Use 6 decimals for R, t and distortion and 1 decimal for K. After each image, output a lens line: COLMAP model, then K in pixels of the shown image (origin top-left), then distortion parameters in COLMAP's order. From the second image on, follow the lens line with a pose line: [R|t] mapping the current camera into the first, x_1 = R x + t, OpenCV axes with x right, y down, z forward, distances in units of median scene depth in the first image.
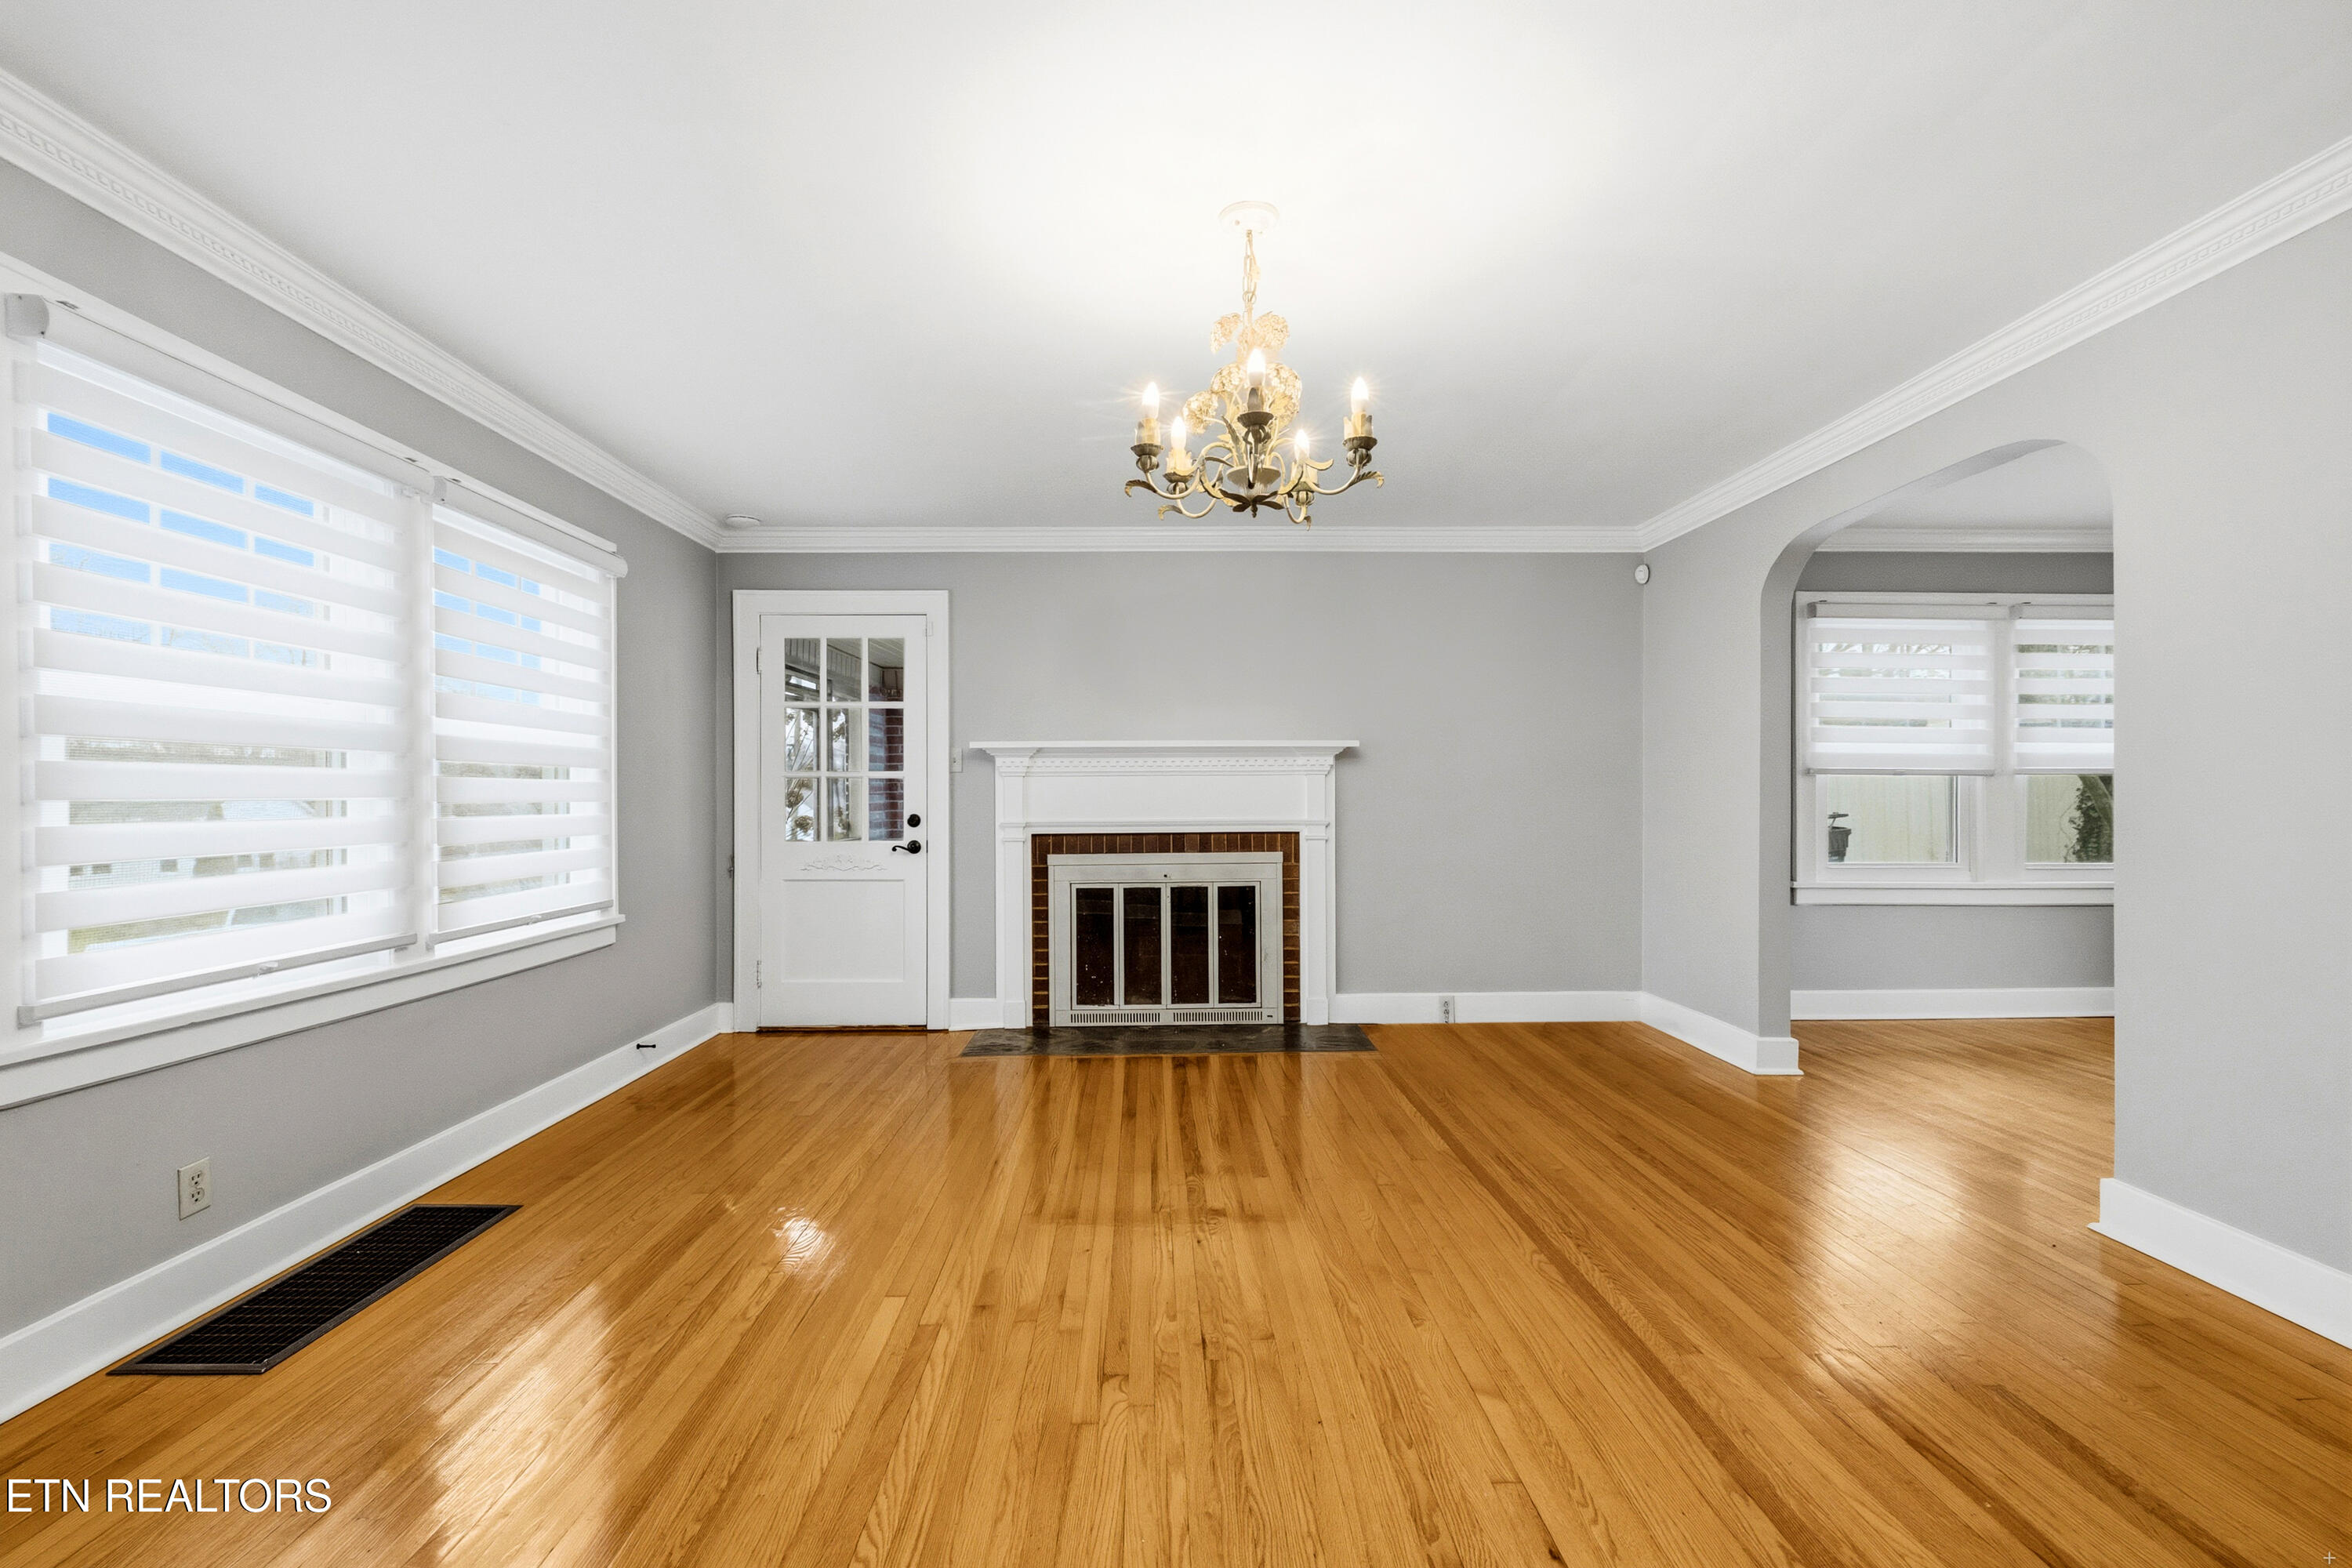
lens RADIAL K [[1004.2, 0, 1189.6], [0, 1004.2, 792.4], [0, 0, 1]] dist [0.001147, 0.000602]
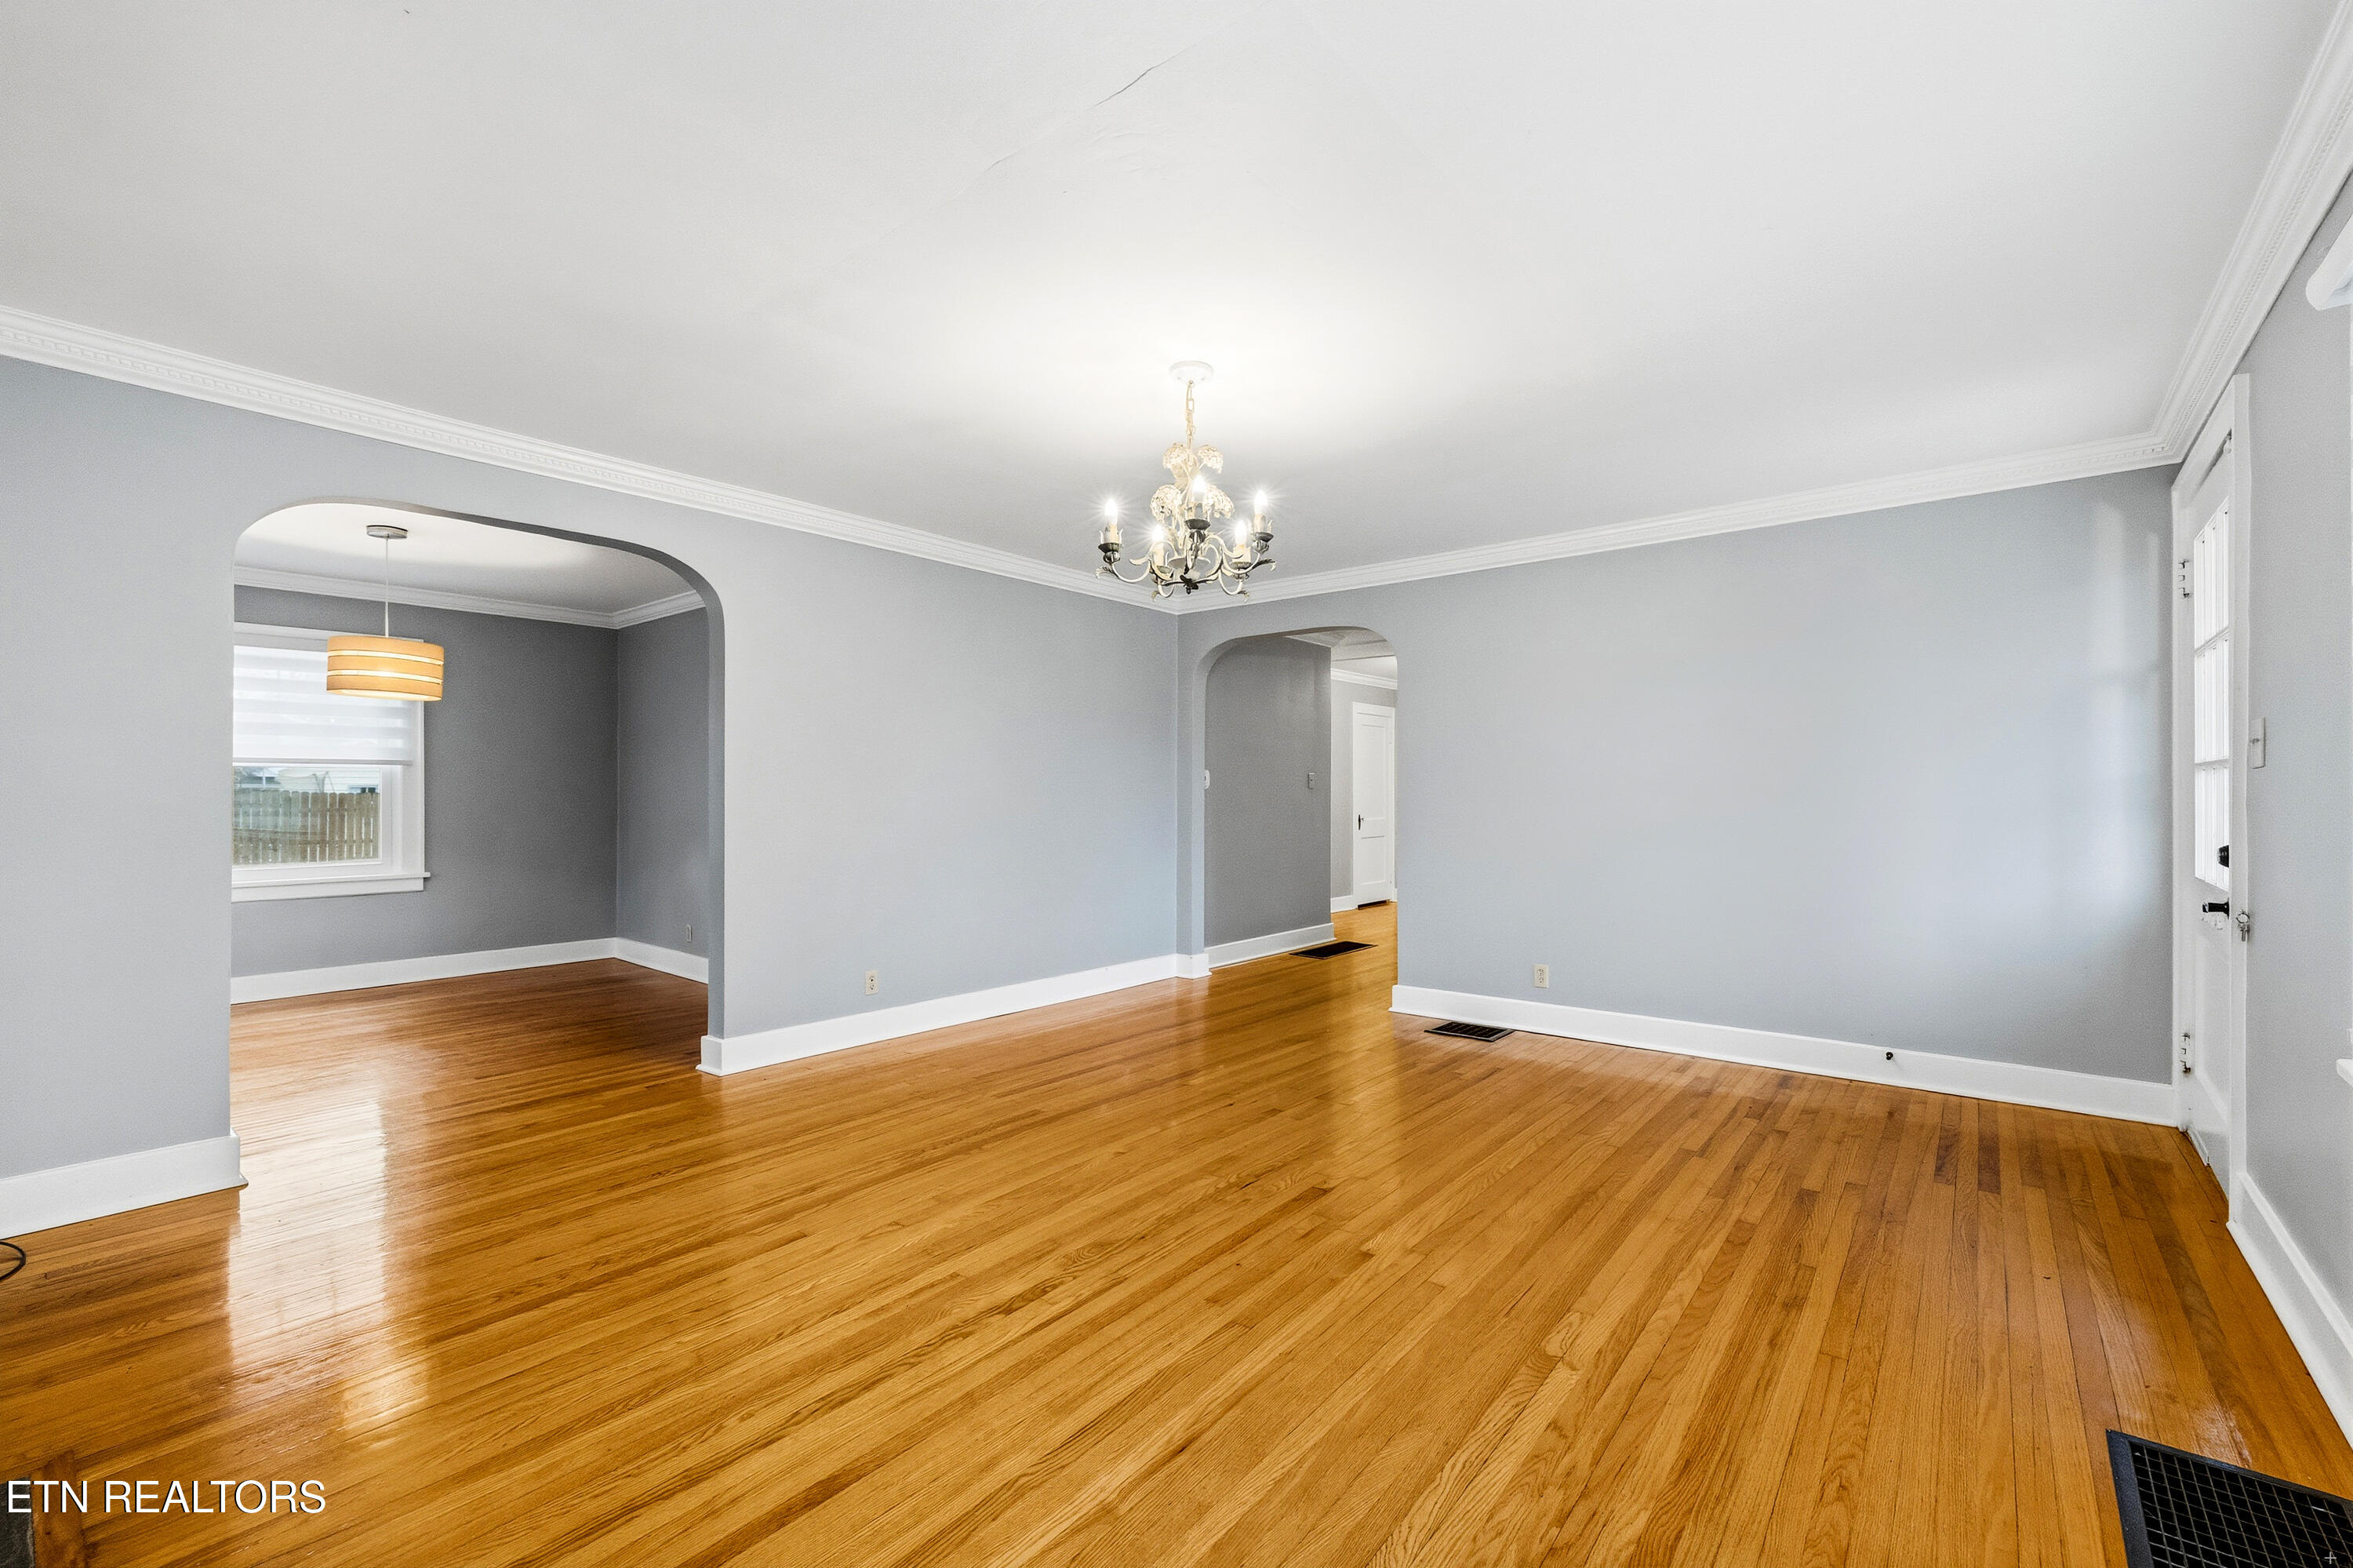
lens RADIAL K [[1004.7, 0, 1186.2], [0, 1004.7, 789.0], [0, 0, 1]] dist [0.001147, 0.000602]
pose [[-0.763464, 0.004888, 0.645832, -0.359146], [-0.000416, 0.999967, -0.008061, 0.002557], [-0.645851, -0.006423, -0.763437, 0.918740]]
